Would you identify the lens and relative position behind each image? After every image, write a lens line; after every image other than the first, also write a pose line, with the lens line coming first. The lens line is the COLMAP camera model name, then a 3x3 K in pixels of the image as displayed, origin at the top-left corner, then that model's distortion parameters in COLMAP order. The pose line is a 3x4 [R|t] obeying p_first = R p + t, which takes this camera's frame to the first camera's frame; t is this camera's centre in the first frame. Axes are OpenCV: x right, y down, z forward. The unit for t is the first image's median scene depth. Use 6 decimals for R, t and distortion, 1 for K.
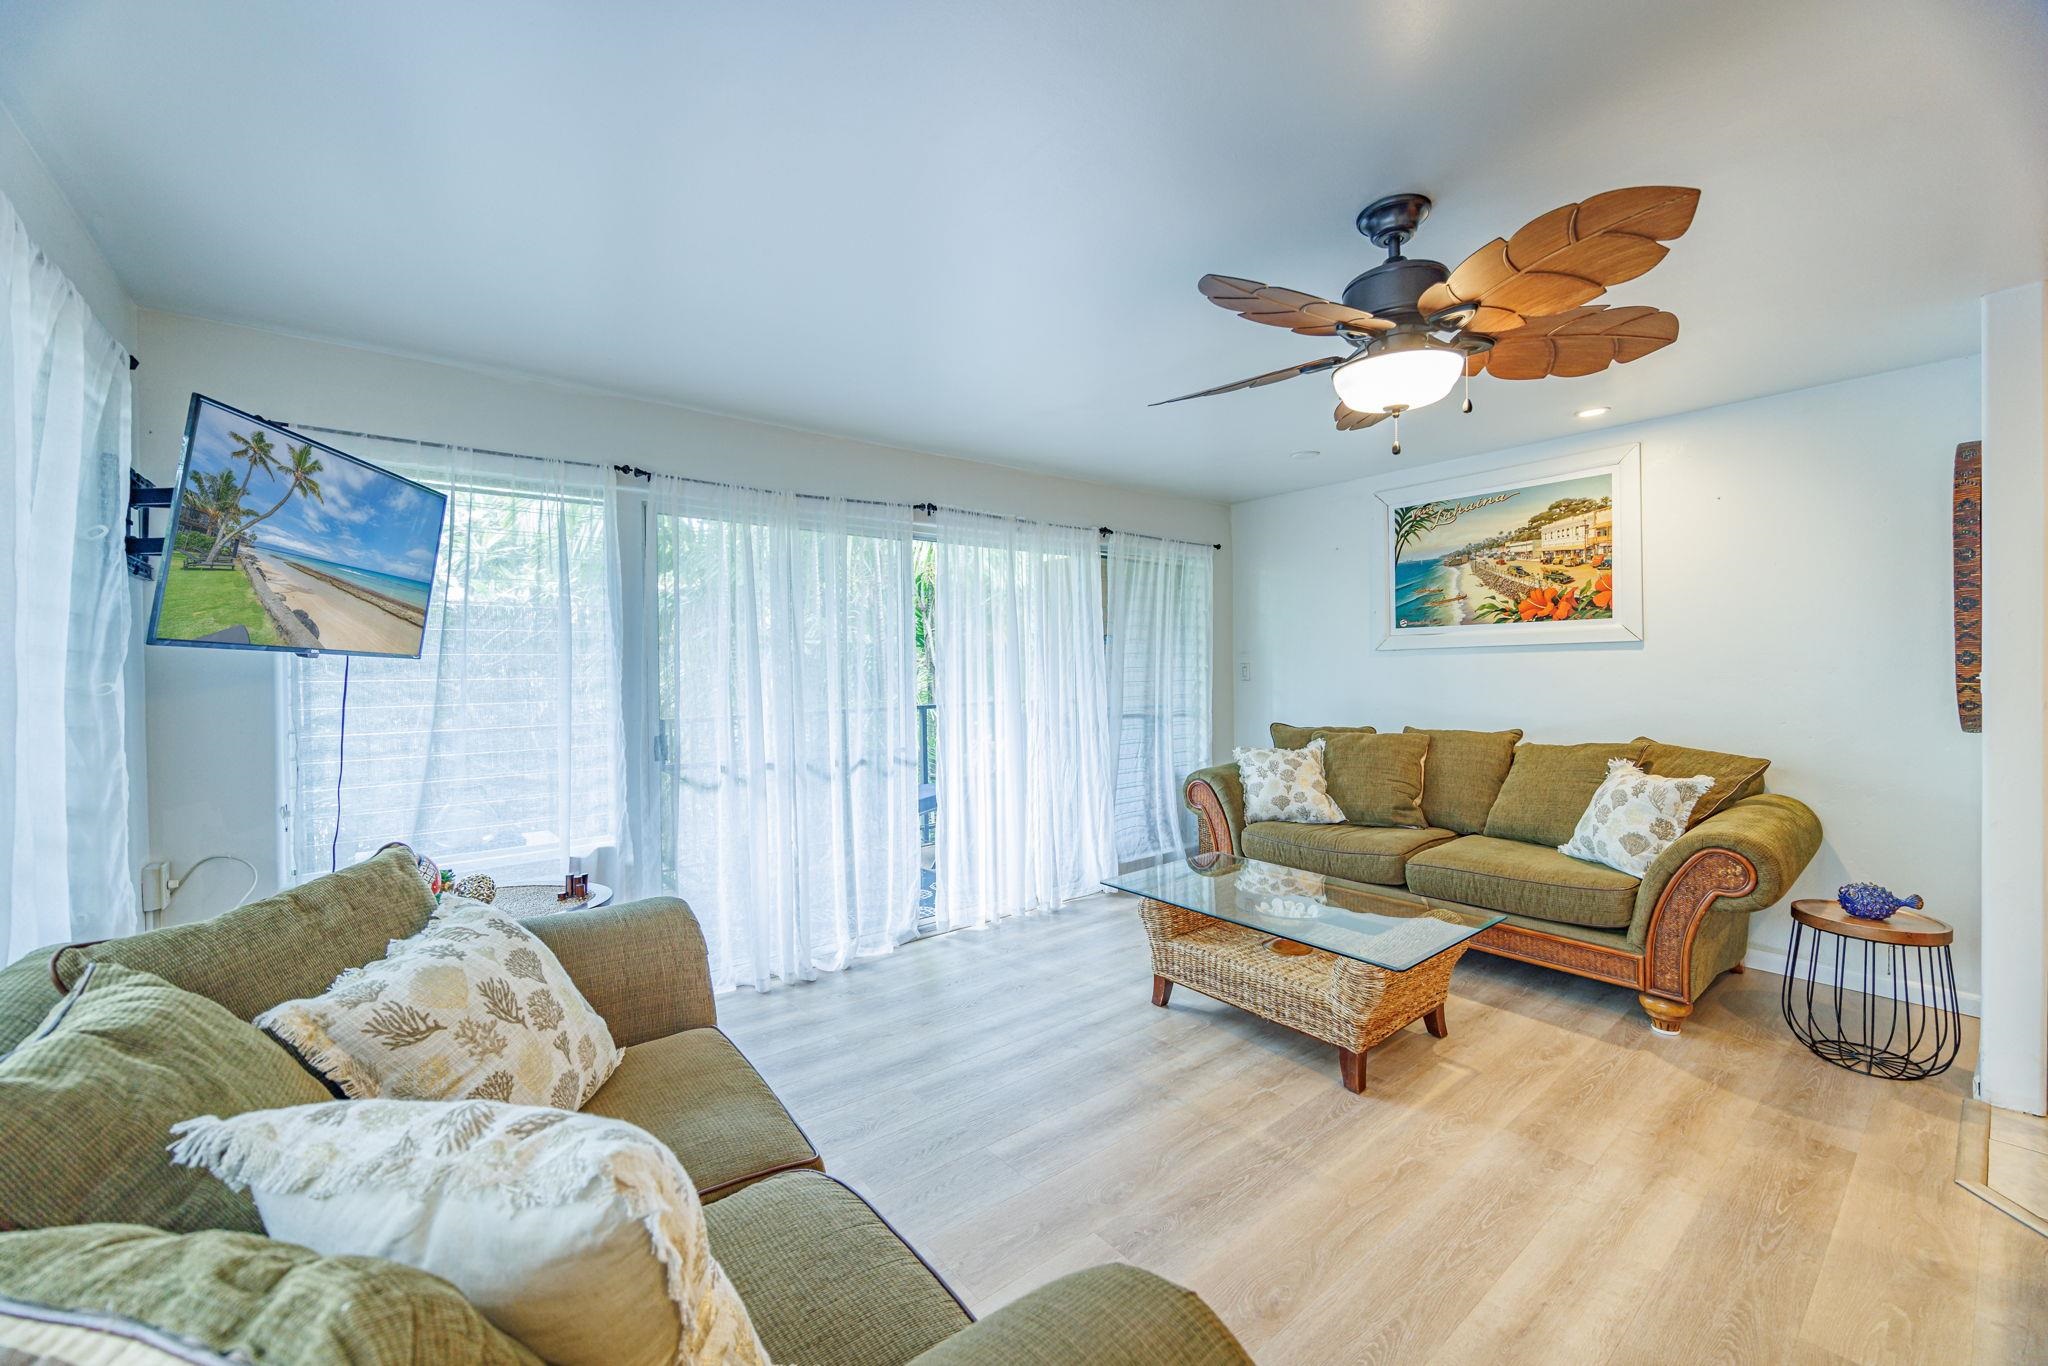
lens RADIAL K [[791.4, 0, 995.4], [0, 791.4, 674.8], [0, 0, 1]] dist [0.007389, -0.000698]
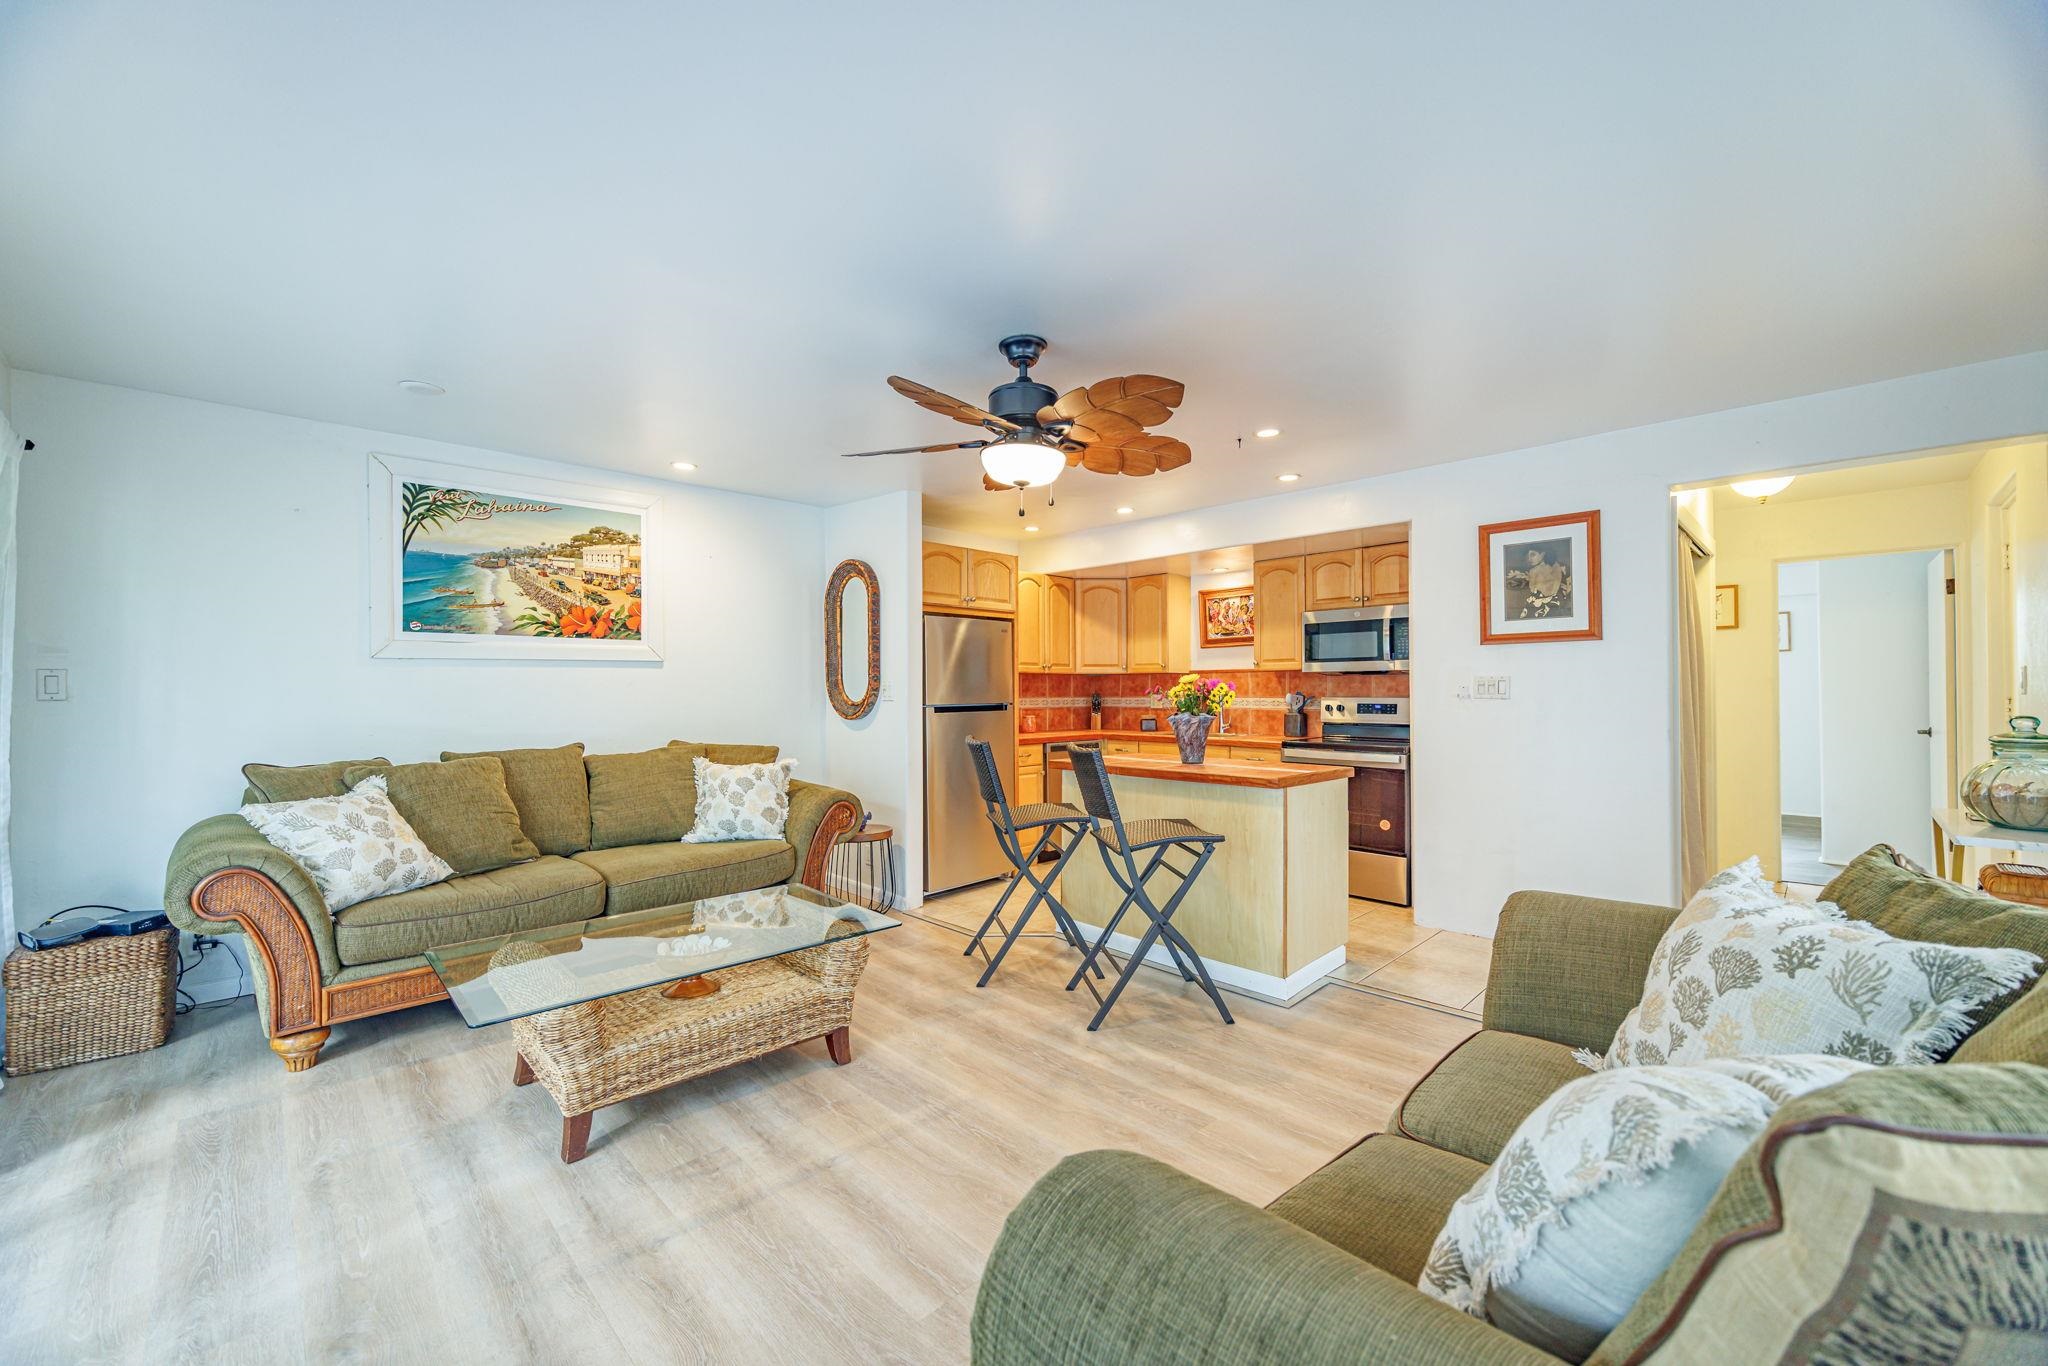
lens RADIAL K [[791.4, 0, 1033.1], [0, 791.4, 686.8], [0, 0, 1]] dist [0.007389, -0.000698]
pose [[-0.102638, 0.015625, 0.994596, -0.473791], [0.012076, 0.999823, -0.014461, 0.021625], [-0.994646, 0.010526, -0.102808, 0.613030]]
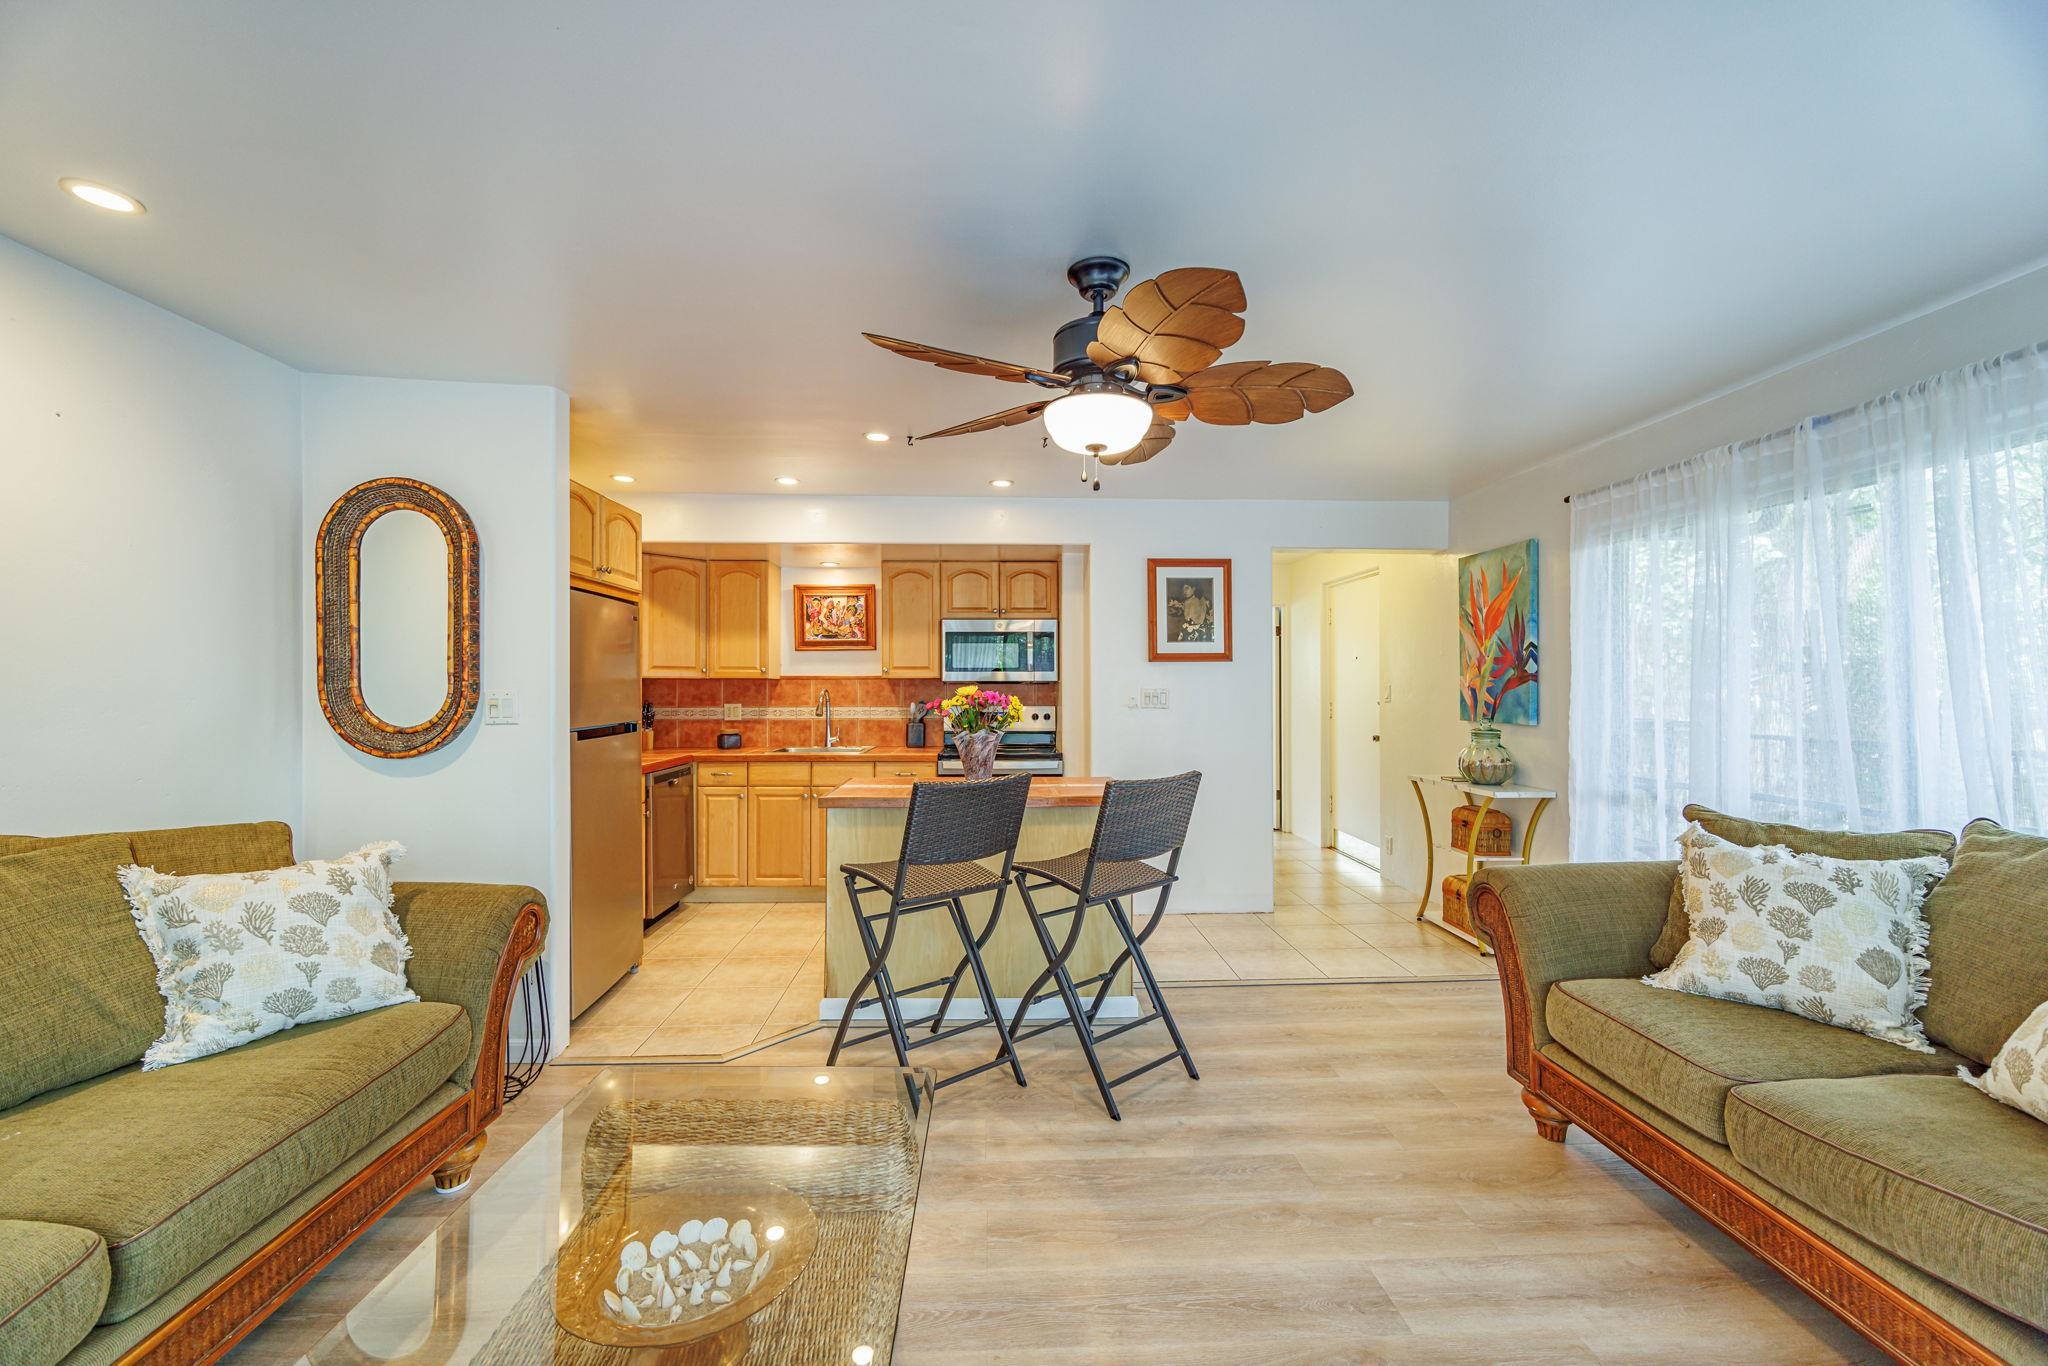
lens RADIAL K [[801.2, 0, 1025.5], [0, 801.2, 680.1], [0, 0, 1]] dist [-0.000676, -0.000499]
pose [[-0.794381, 0.018206, 0.607147, -0.043072], [0.014875, 0.999834, -0.010520, -0.006165], [-0.607238, 0.000674, -0.794520, 1.049895]]
